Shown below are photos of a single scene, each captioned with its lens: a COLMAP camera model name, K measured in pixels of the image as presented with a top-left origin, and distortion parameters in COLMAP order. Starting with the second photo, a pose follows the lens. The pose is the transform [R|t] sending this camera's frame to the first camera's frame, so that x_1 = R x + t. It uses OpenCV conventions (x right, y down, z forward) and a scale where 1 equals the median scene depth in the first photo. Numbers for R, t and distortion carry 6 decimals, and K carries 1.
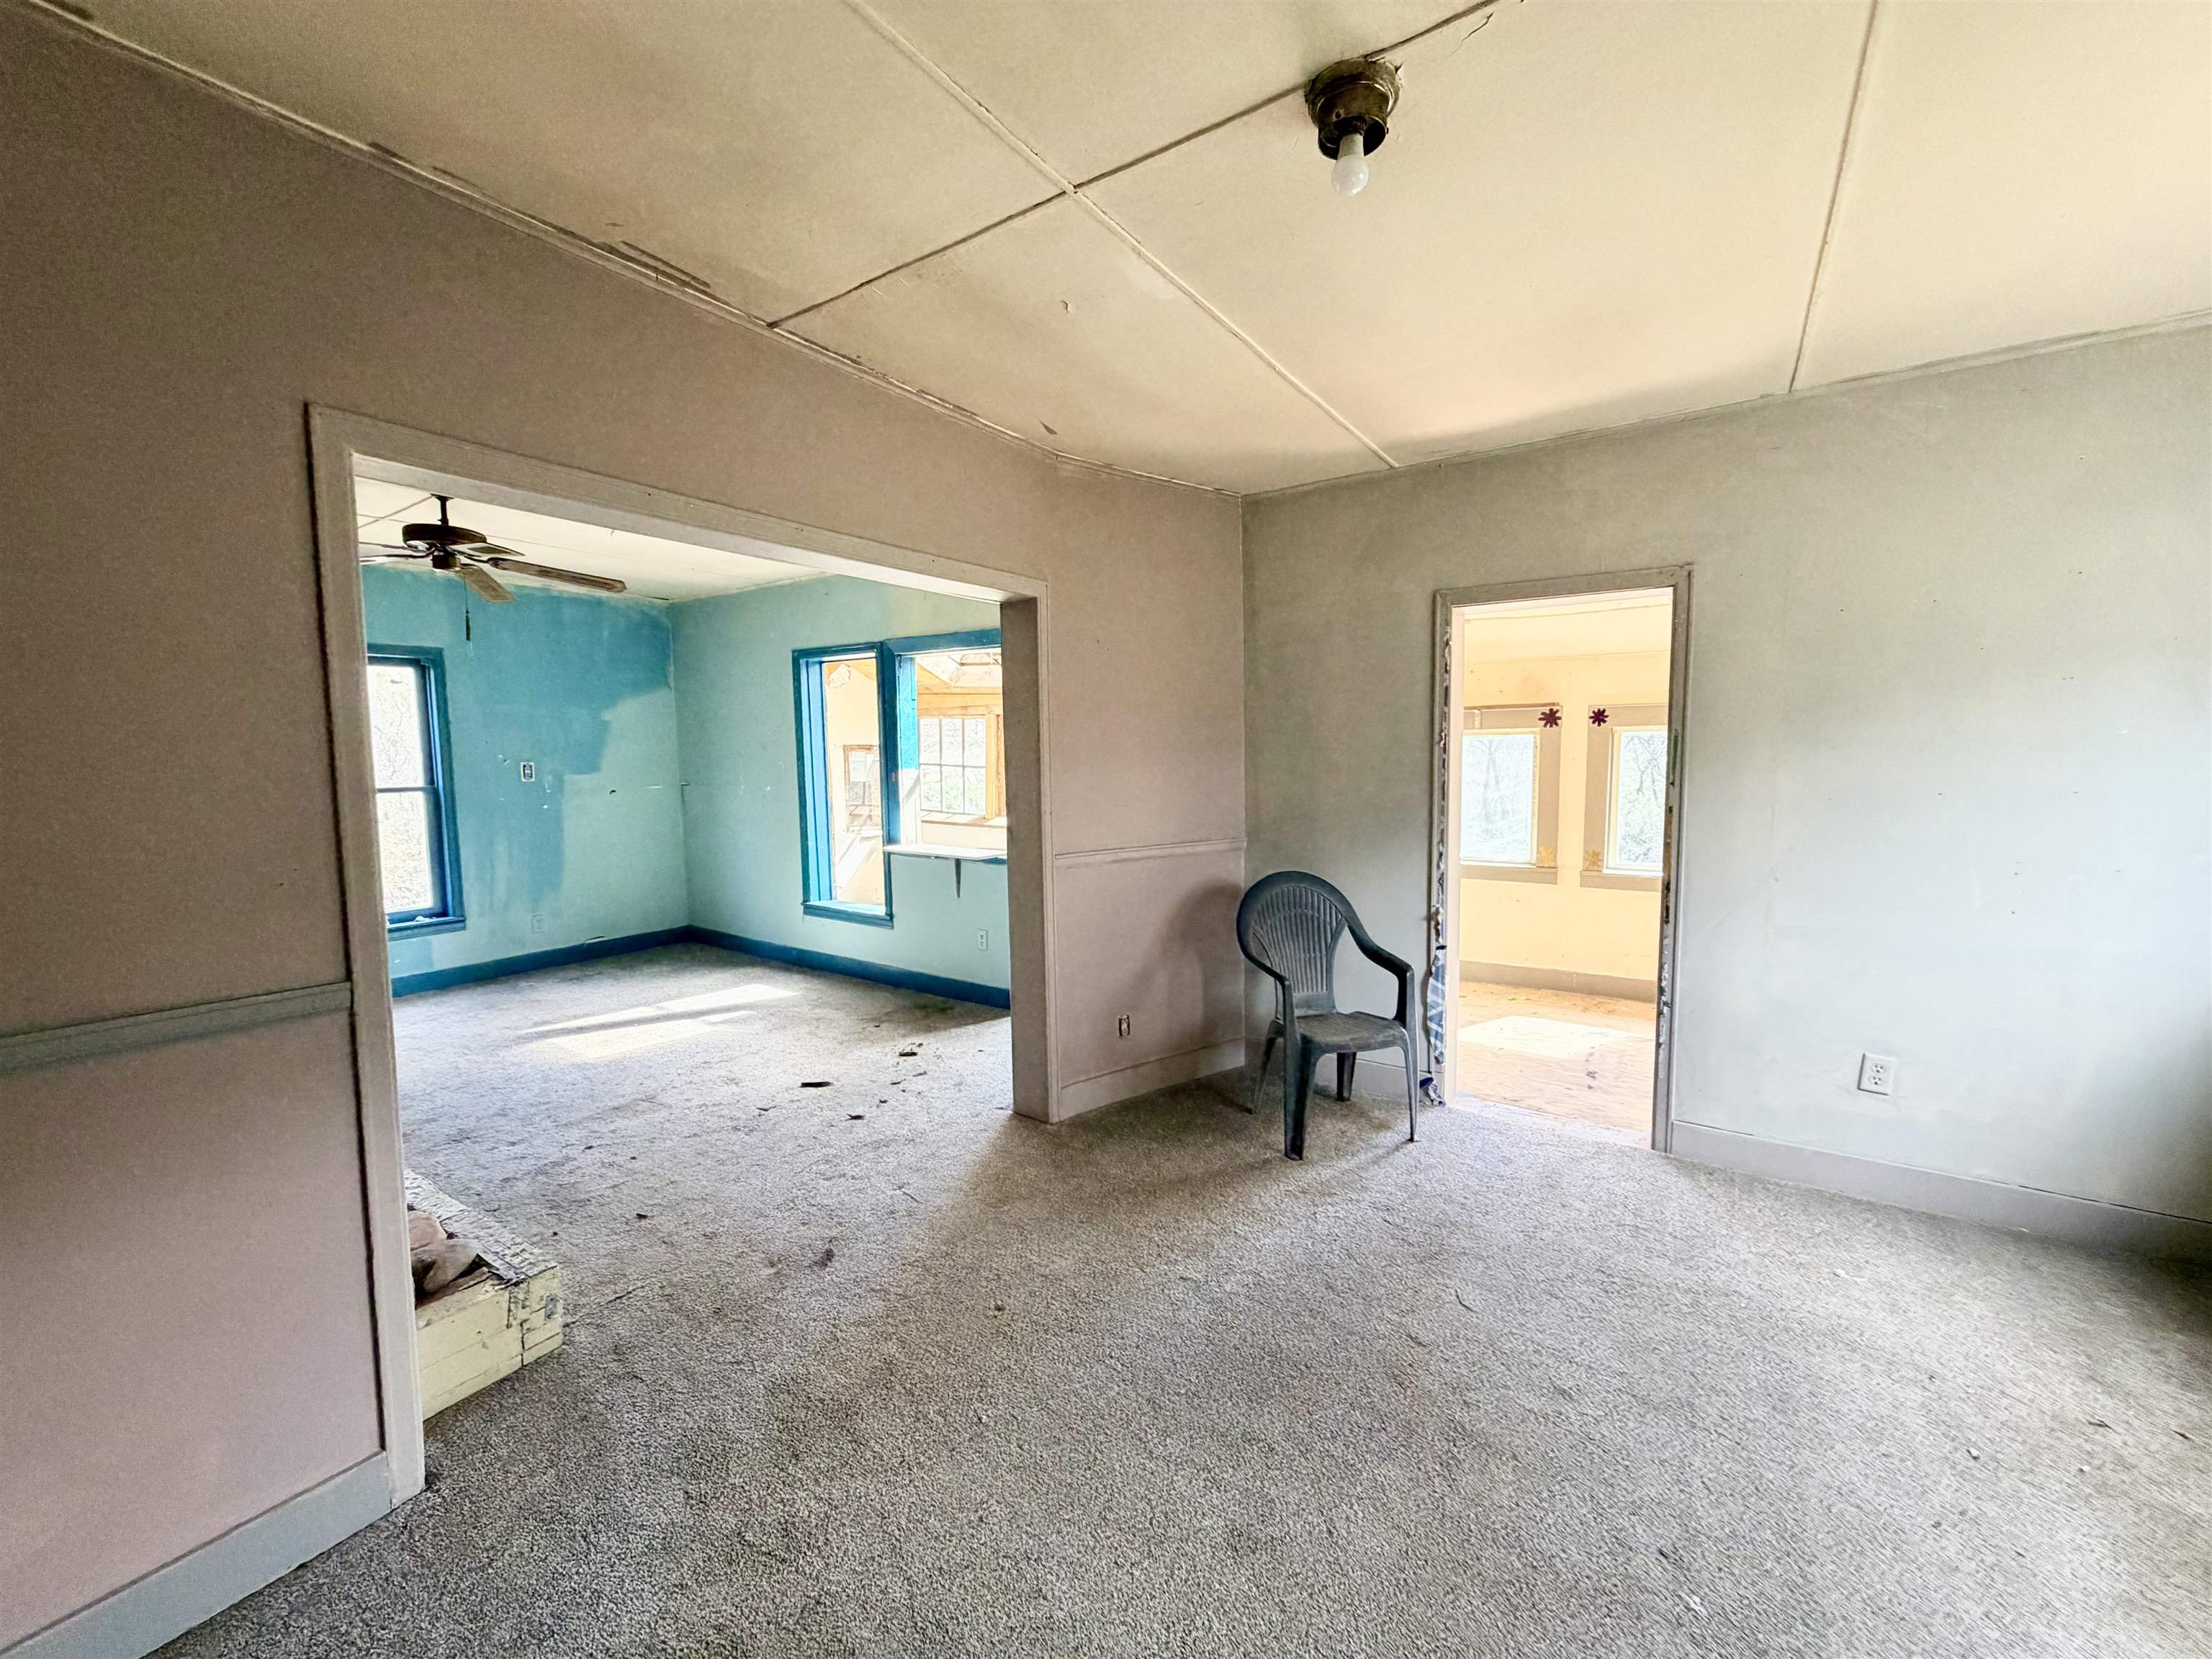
lens RADIAL K [[879.3, 0, 1105.8], [0, 879.3, 825.0], [0, 0, 1]] dist [-0.000844, 0.000079]
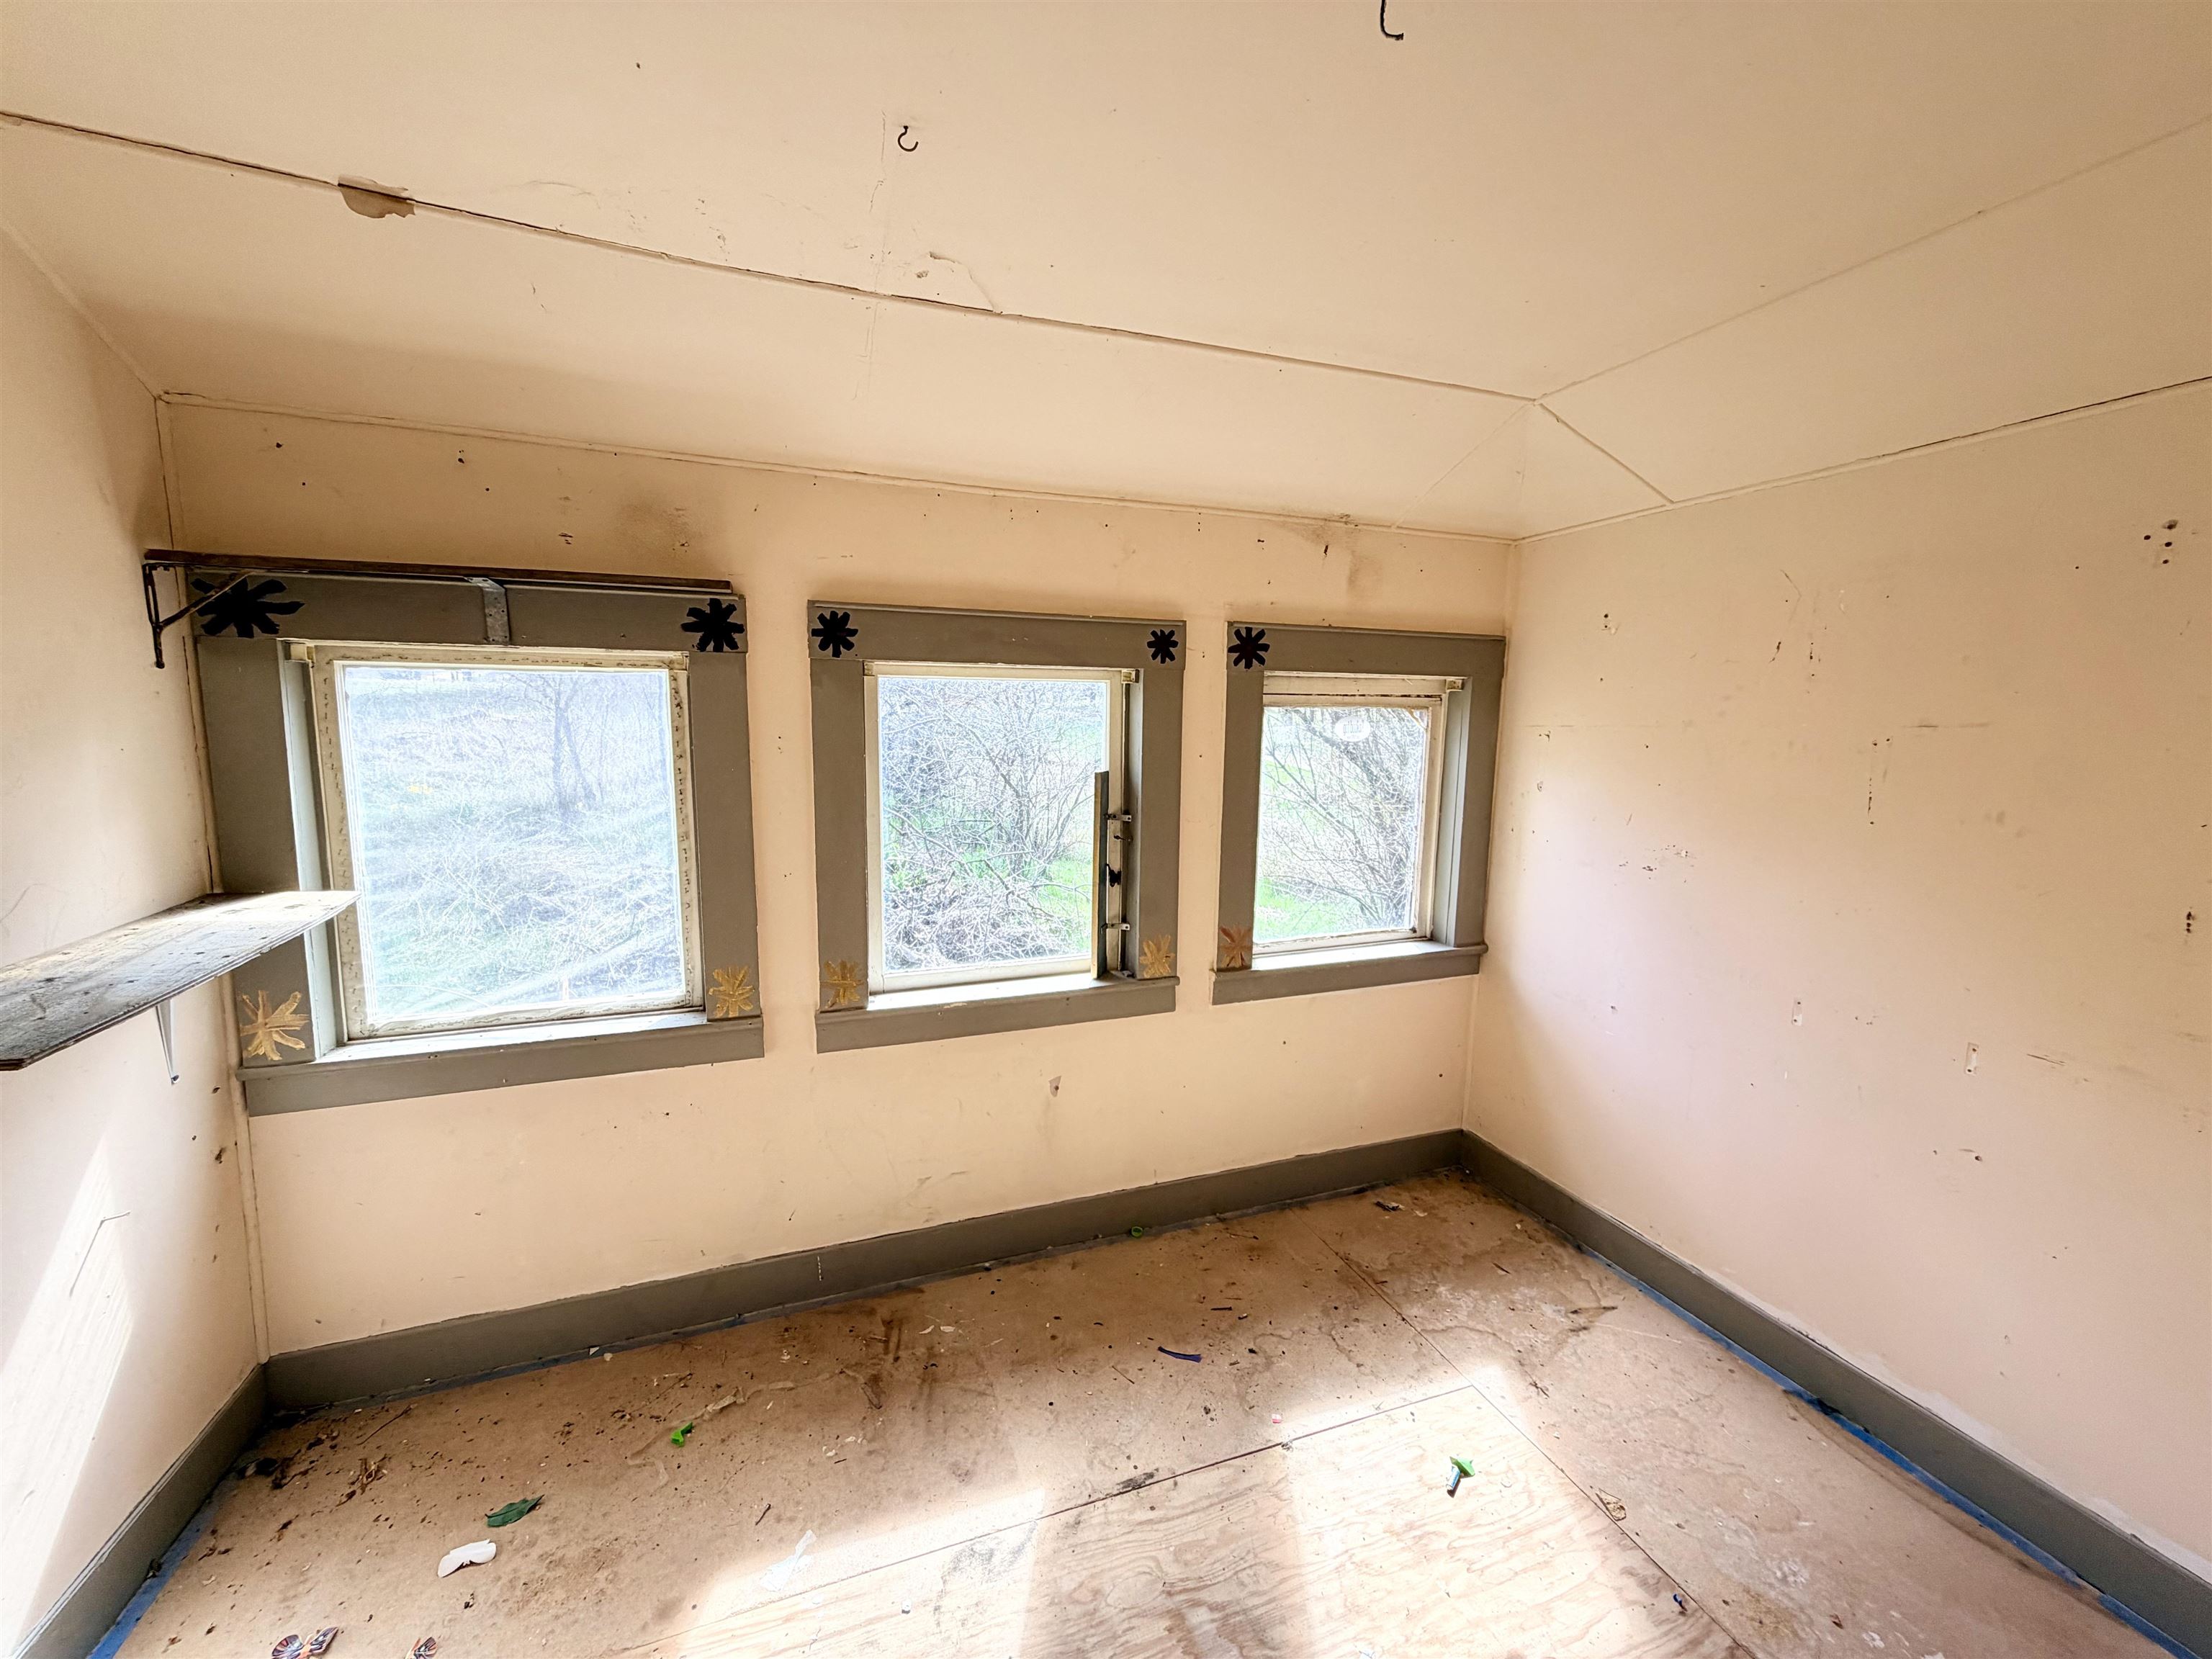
lens RADIAL K [[879.3, 0, 1108.4], [0, 879.3, 840.9], [0, 0, 1]] dist [-0.000844, 0.000079]
pose [[0.571624, -0.090627, 0.815495, 0.283136], [0.050466, 0.995883, 0.075300, -0.050112], [-0.818962, -0.001889, 0.573845, 0.635247]]
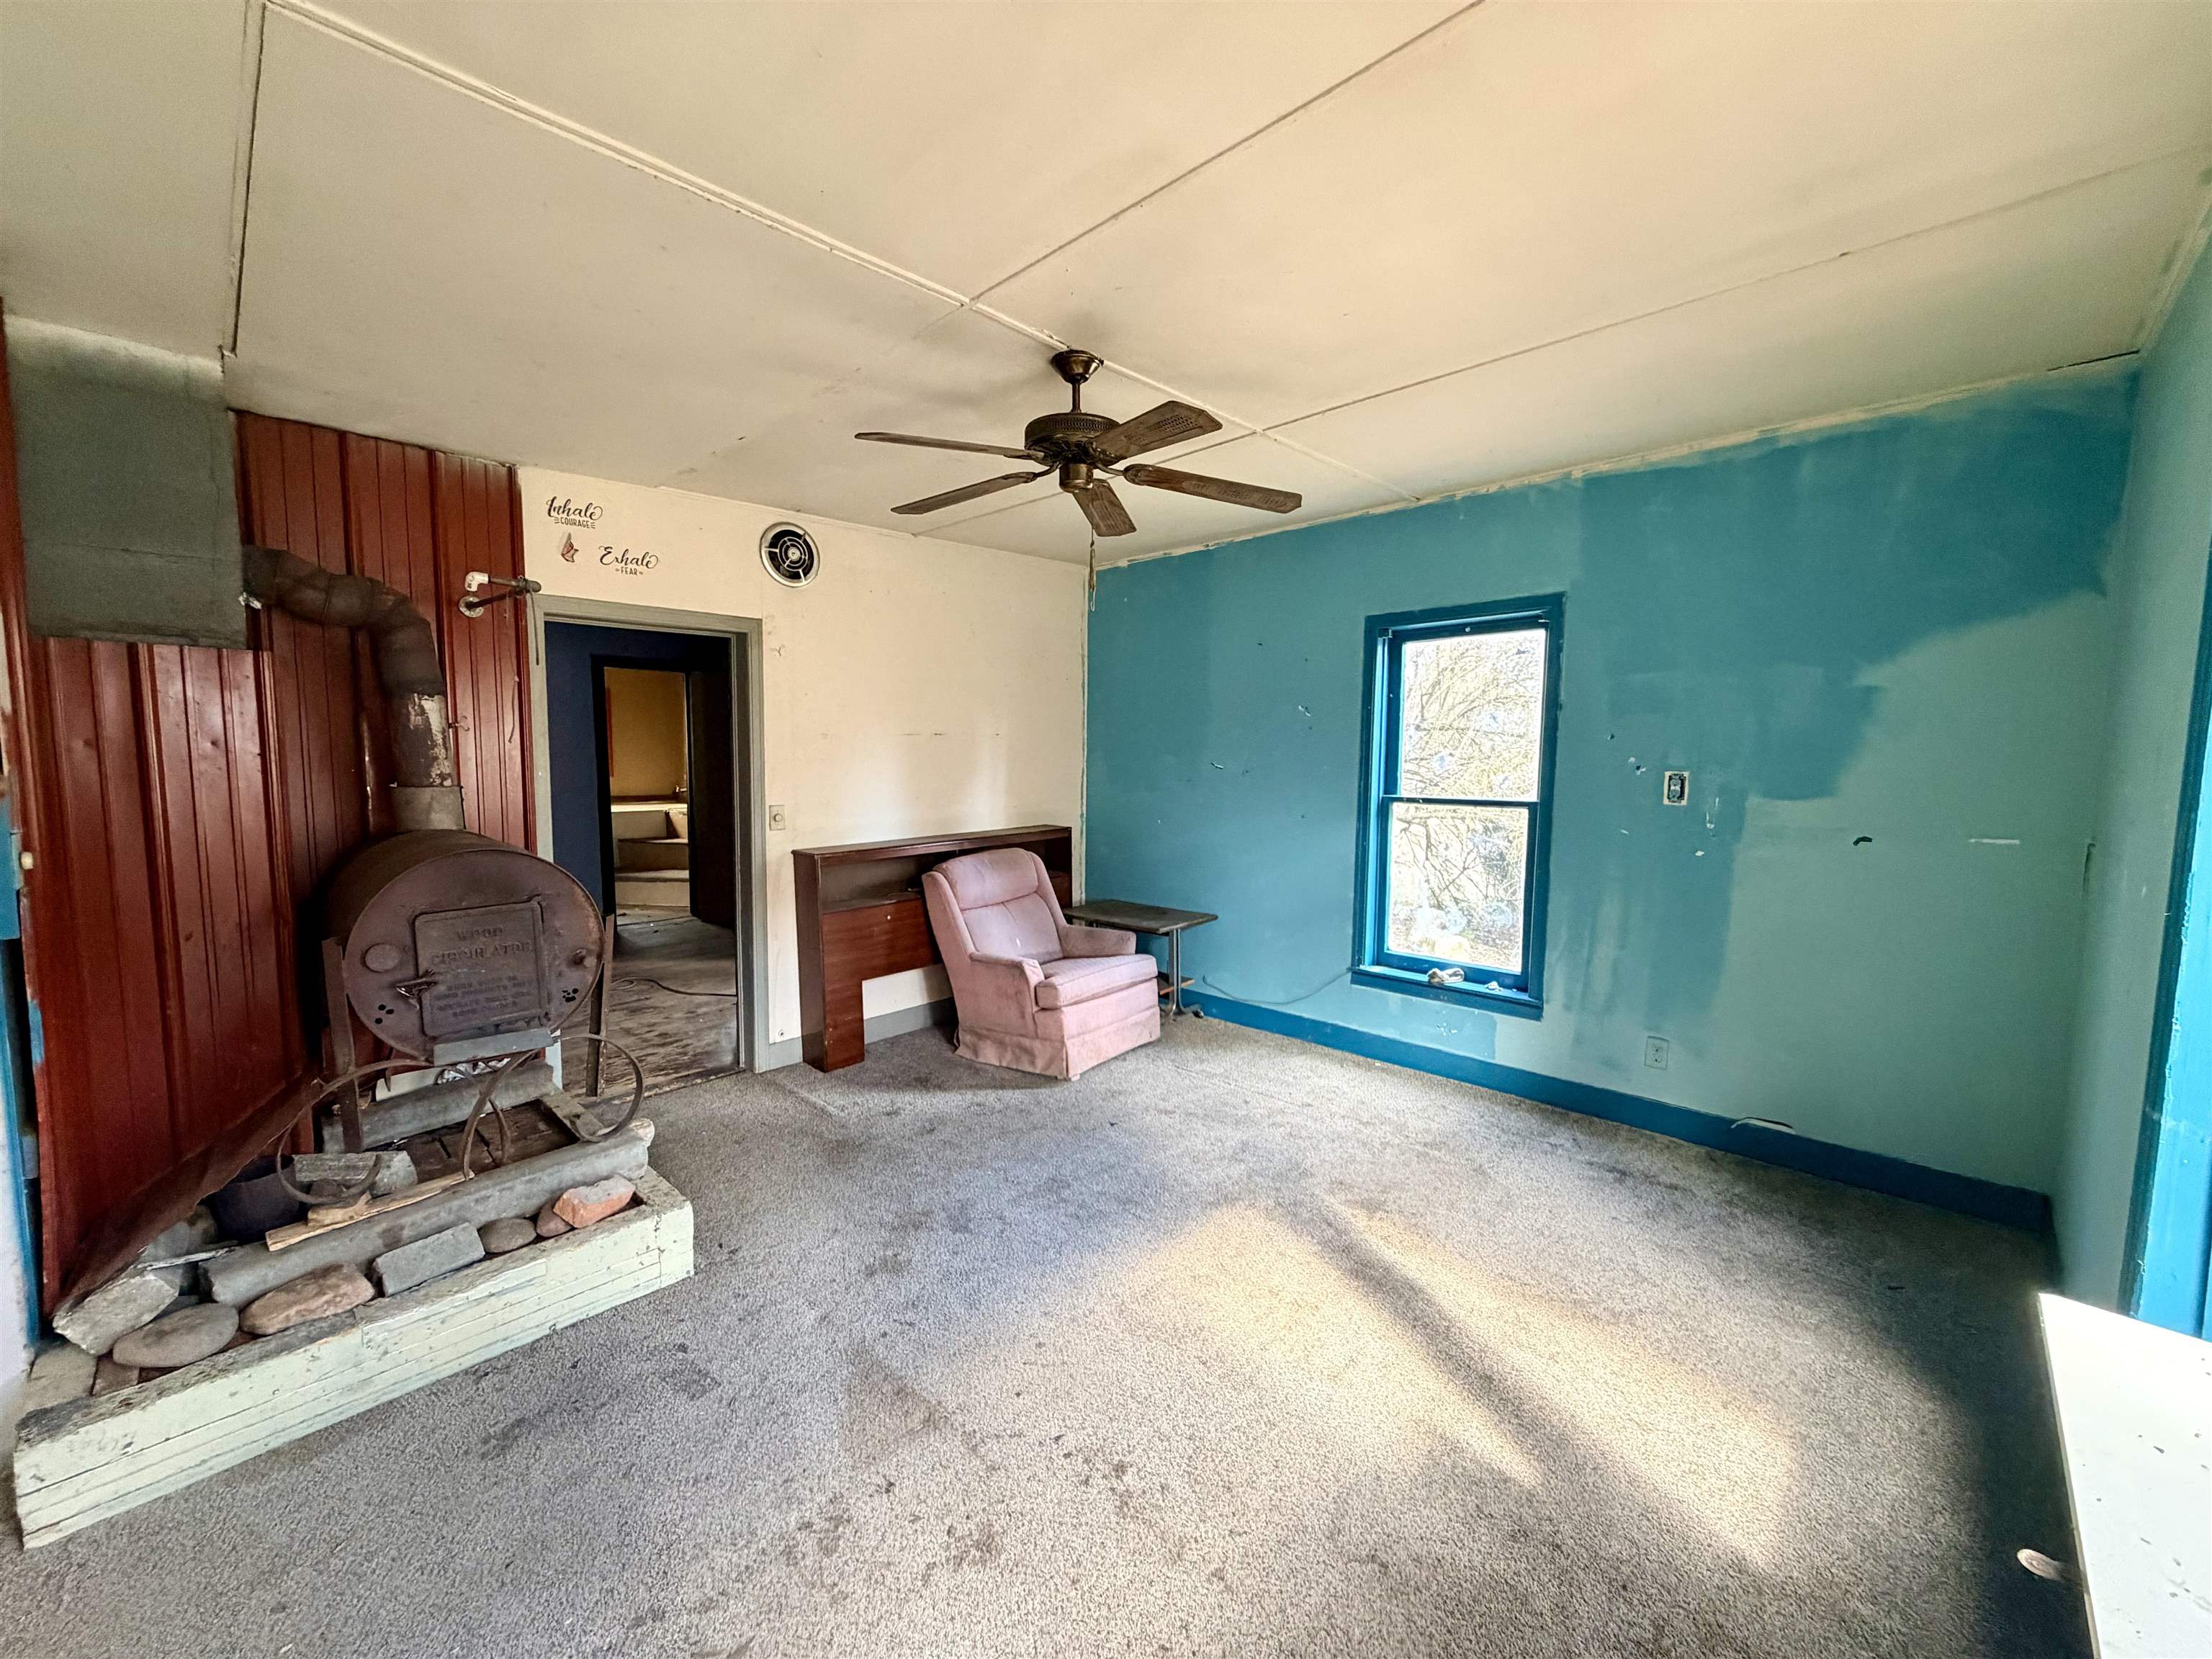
lens RADIAL K [[879.3, 0, 1102.0], [0, 879.3, 835.2], [0, 0, 1]] dist [-0.000844, 0.000079]
pose [[-0.160832, 0.100131, -0.981889, -0.043963], [-0.090490, 0.989154, 0.115694, -0.067273], [0.982825, 0.107458, -0.150027, 0.774694]]
